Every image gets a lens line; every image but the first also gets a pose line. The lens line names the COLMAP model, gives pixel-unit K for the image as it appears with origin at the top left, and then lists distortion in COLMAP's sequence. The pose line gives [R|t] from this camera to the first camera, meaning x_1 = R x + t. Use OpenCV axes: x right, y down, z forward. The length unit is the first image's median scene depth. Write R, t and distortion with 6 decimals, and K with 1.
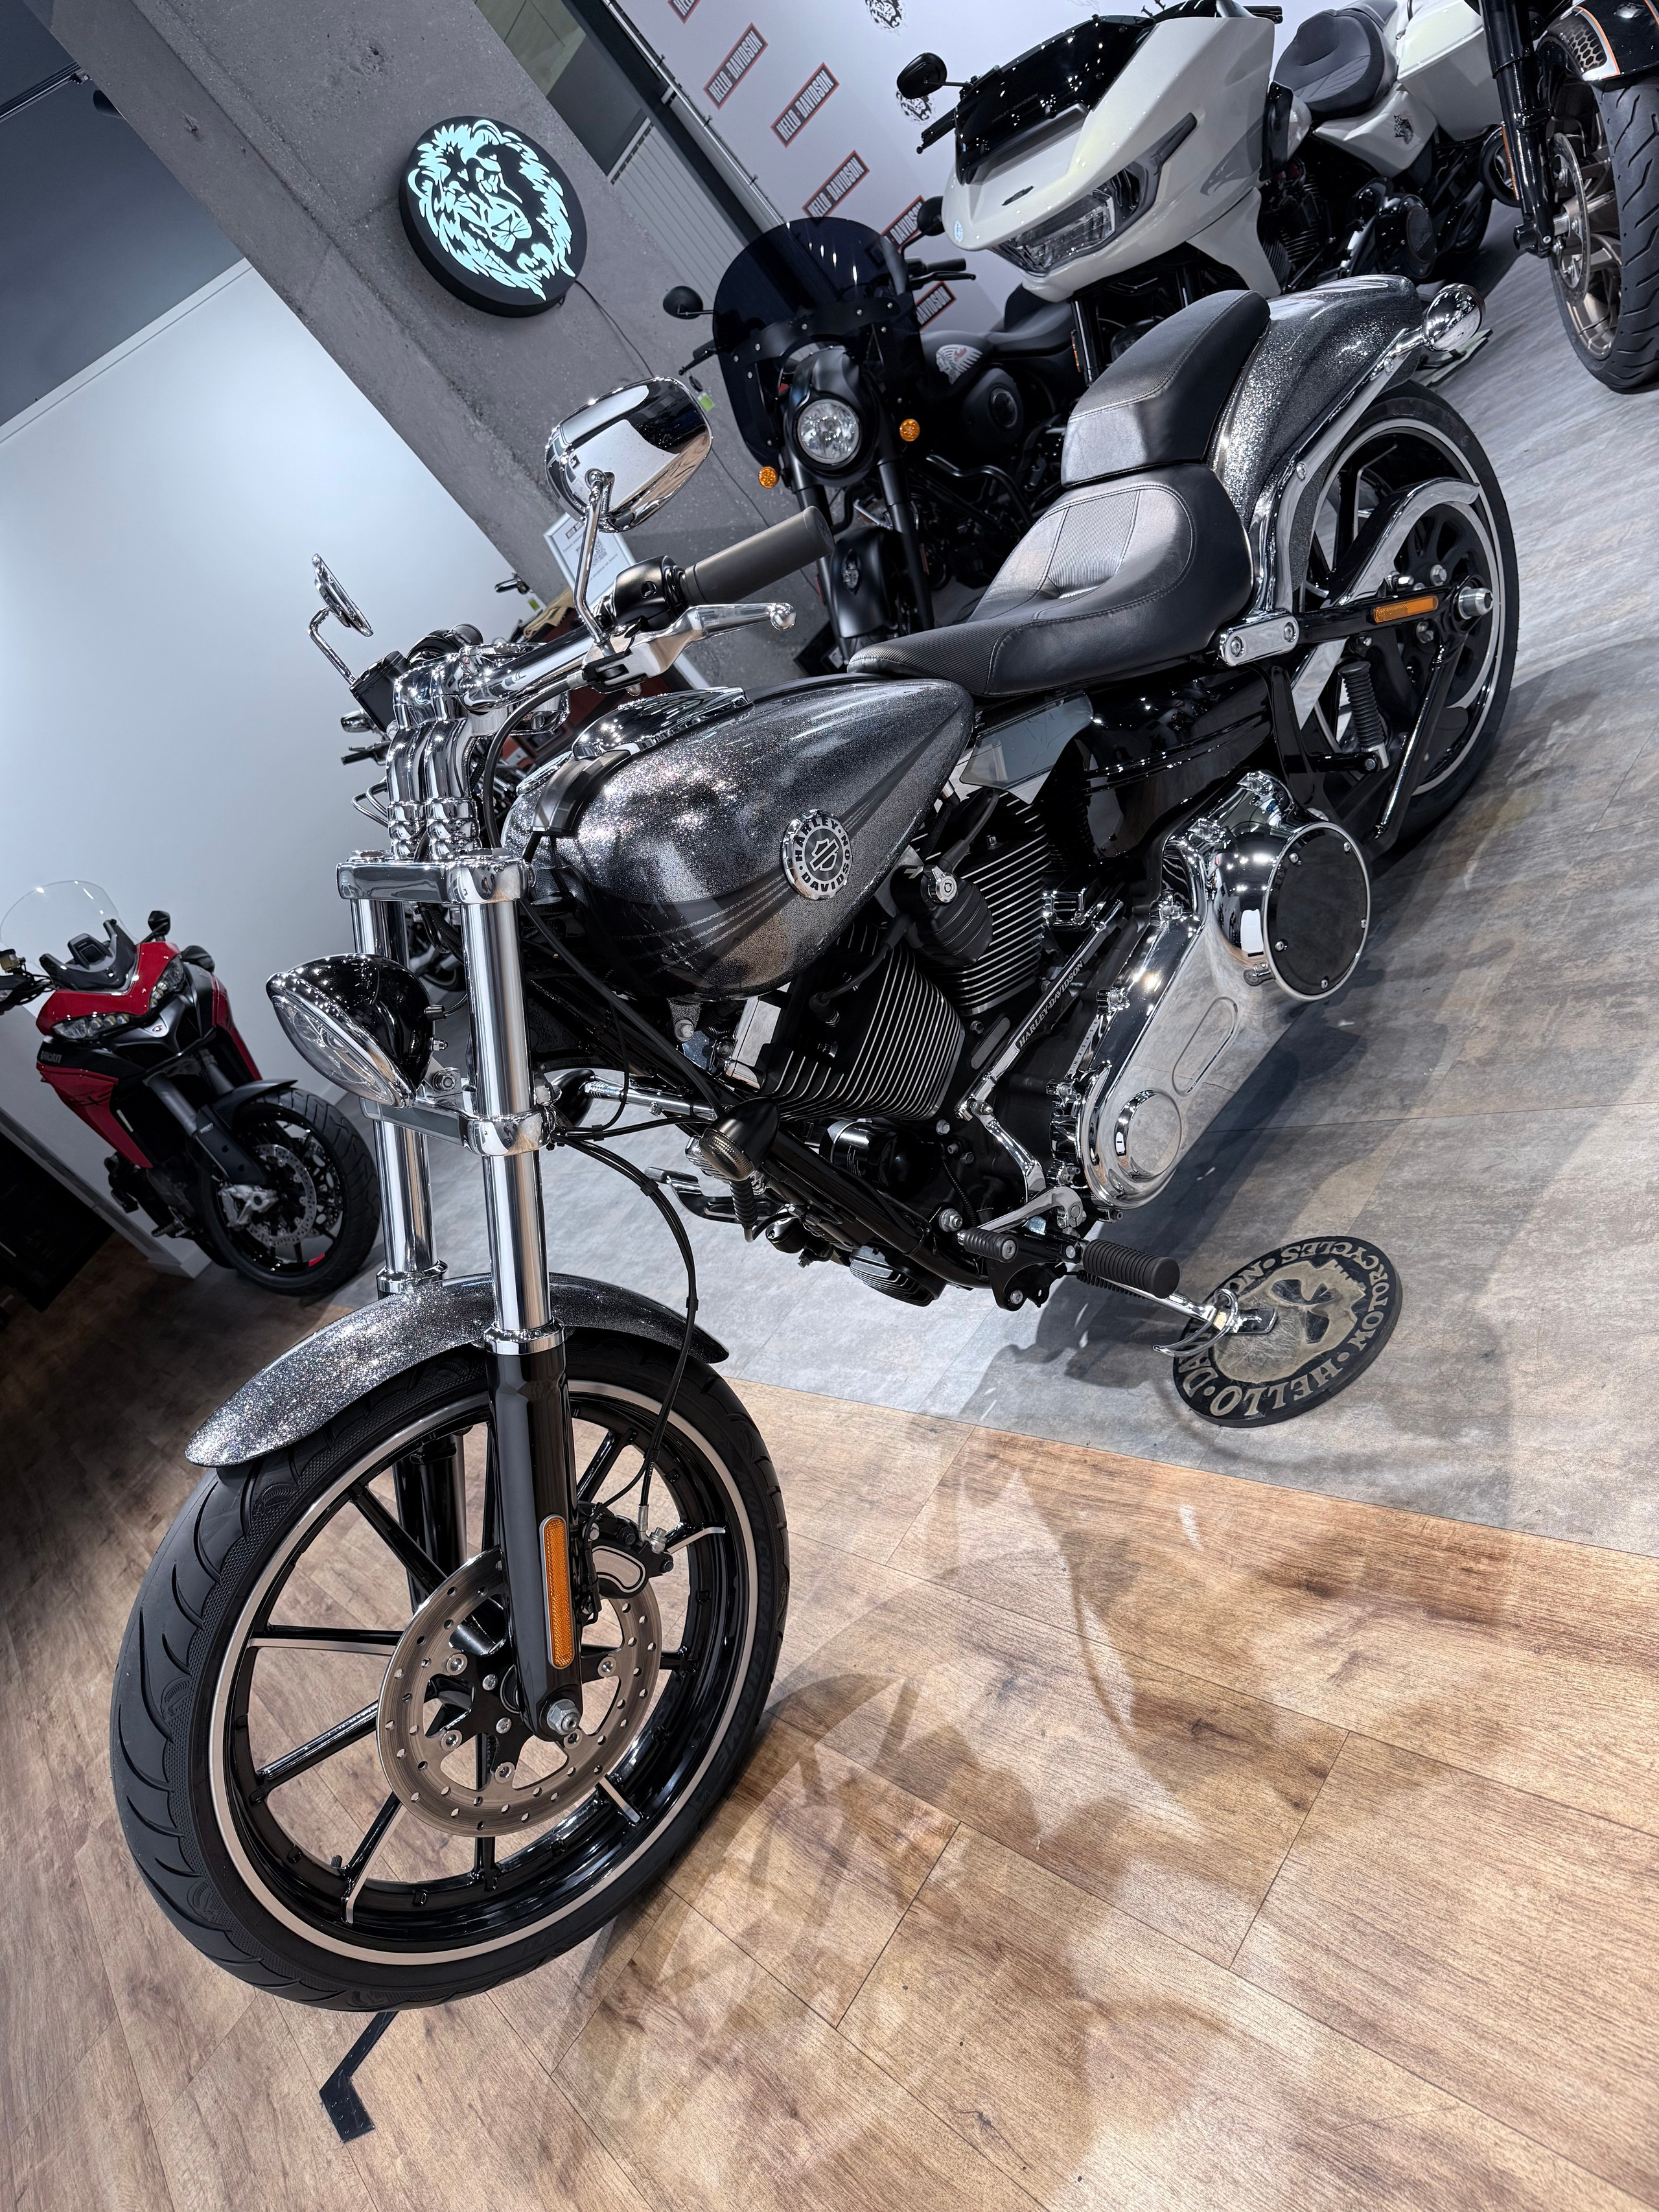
lens RADIAL K [[1571.1, 0, 829.5], [0, 1571.1, 1106.0], [0, 0, 1]] dist [0.075319, -0.082580]
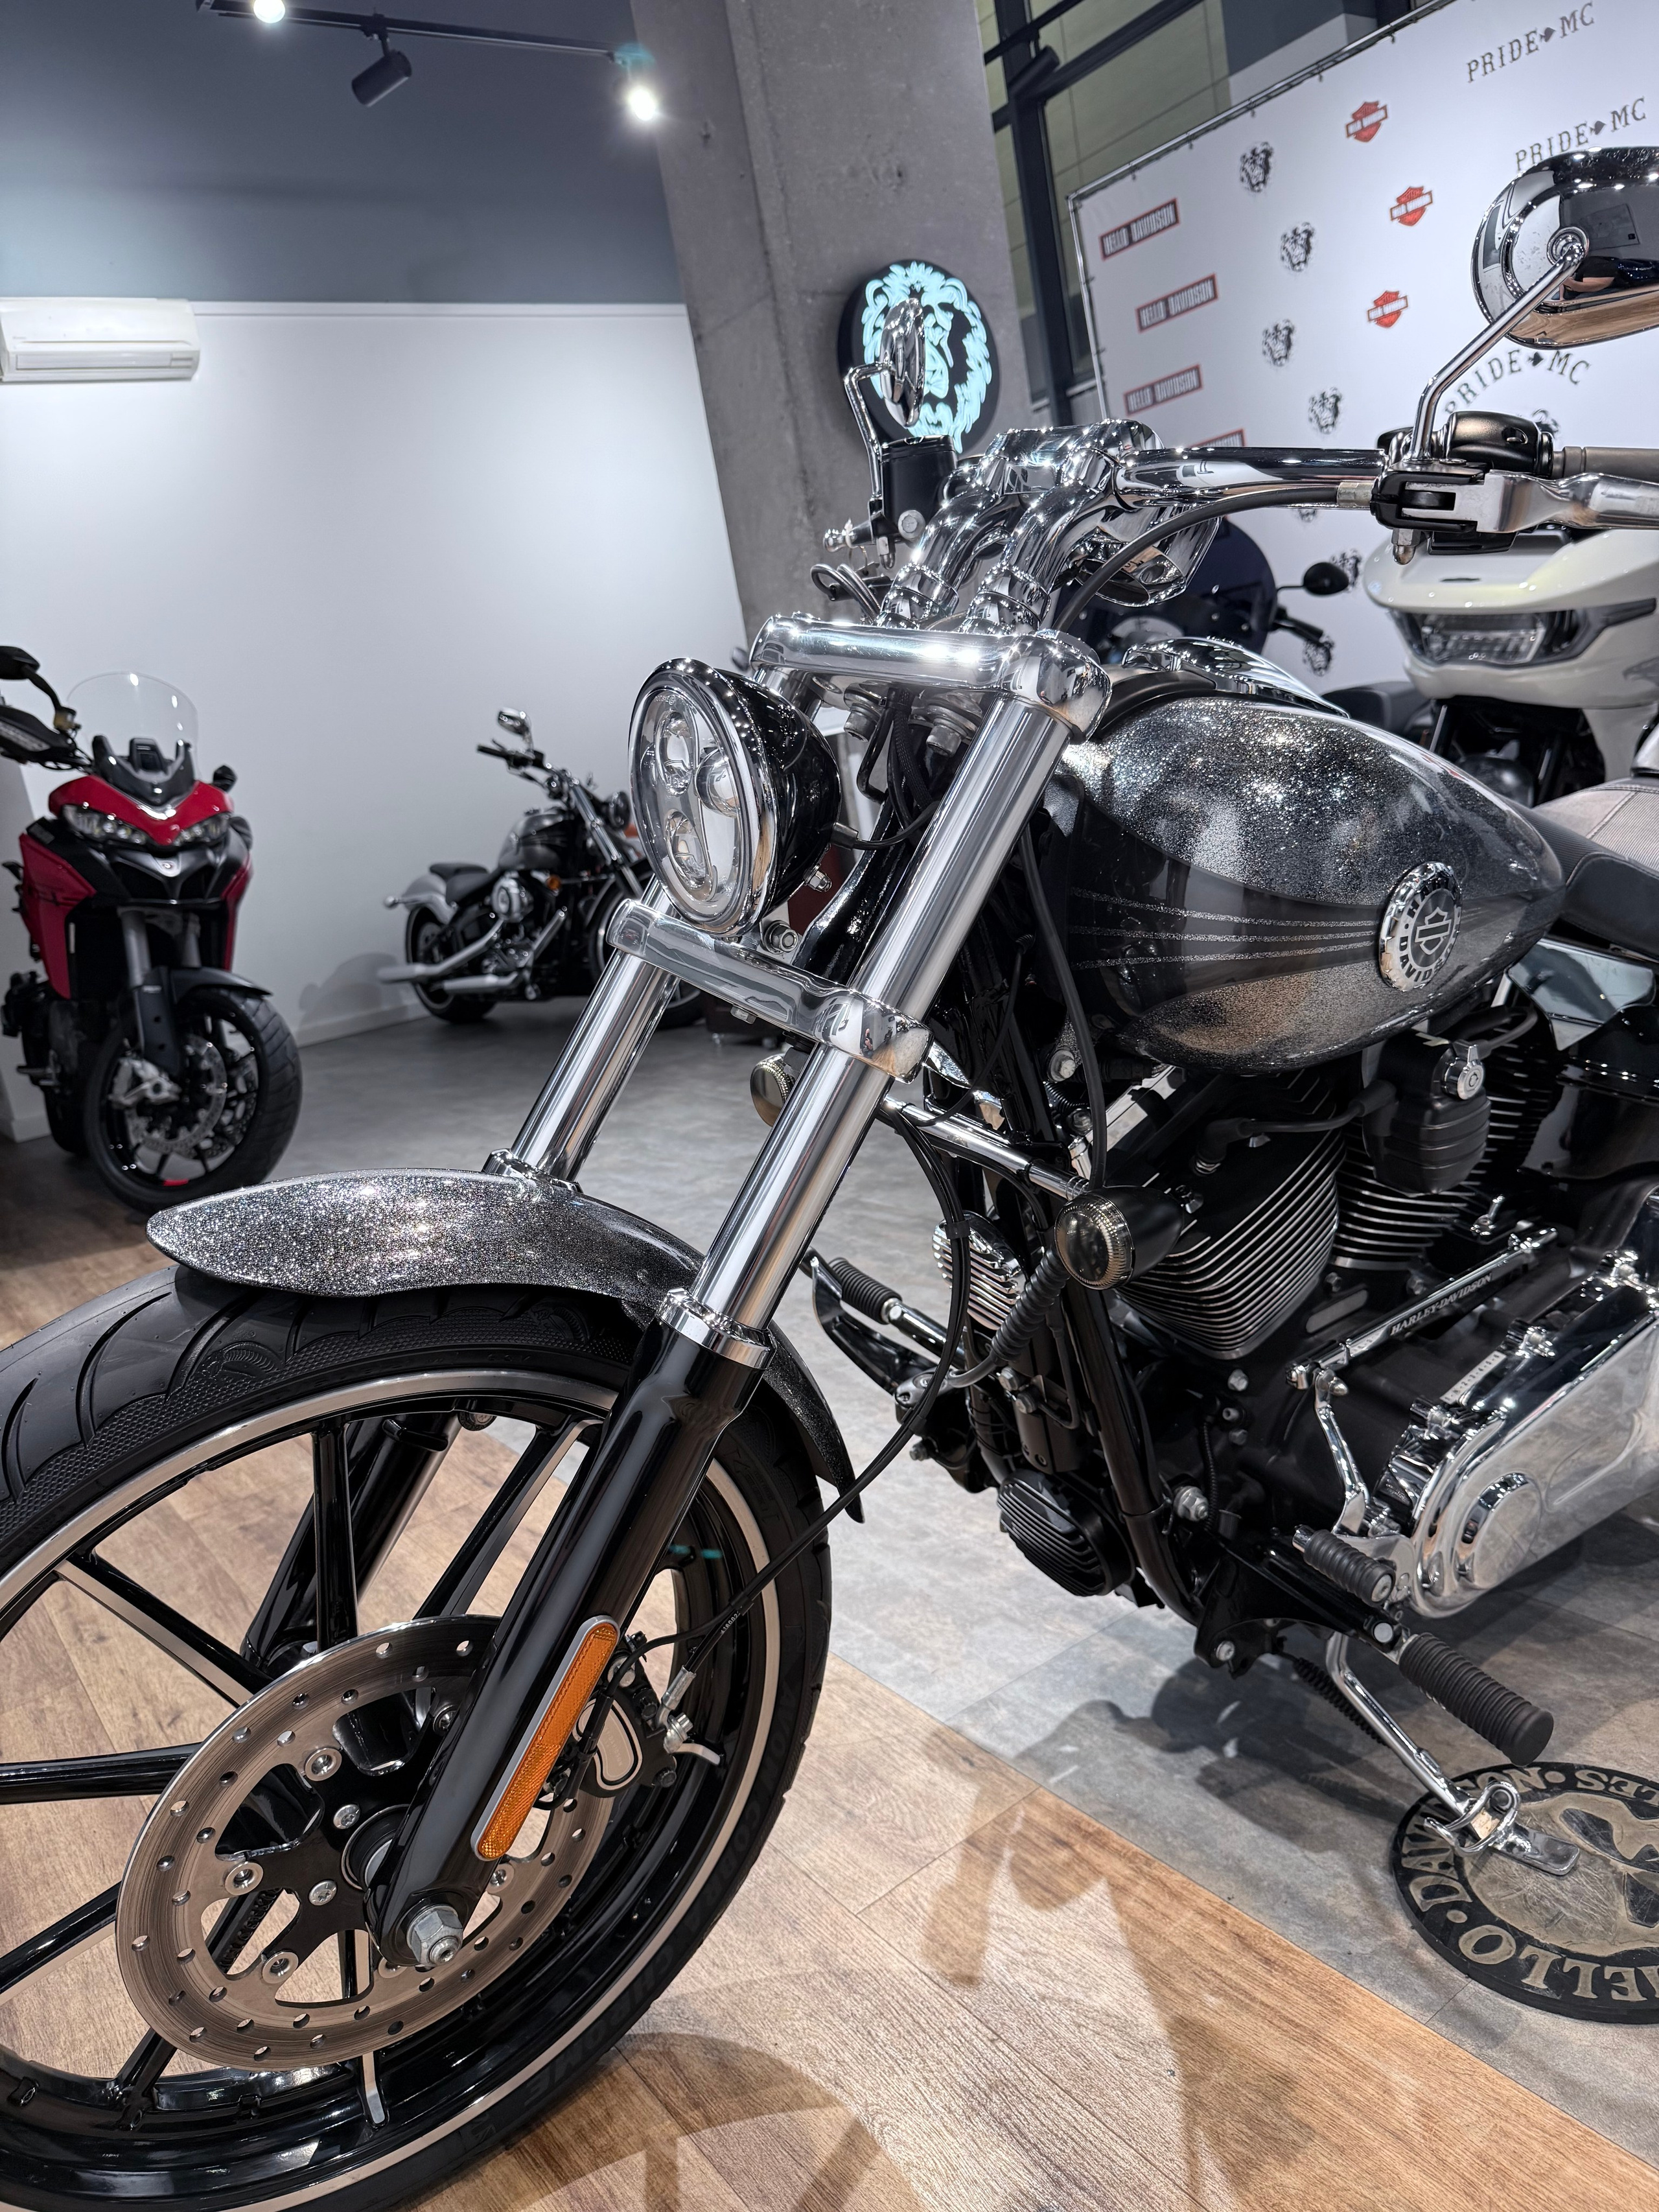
lens RADIAL K [[1591.2, 0, 829.5], [0, 1591.2, 1106.0], [0, 0, 1]] dist [0.029588, -0.059052]
pose [[0.867762, 0.496201, 0.027810, -0.168893], [-0.484058, 0.856554, -0.178893, 0.124263], [-0.112588, 0.141775, 0.983475, 0.285018]]
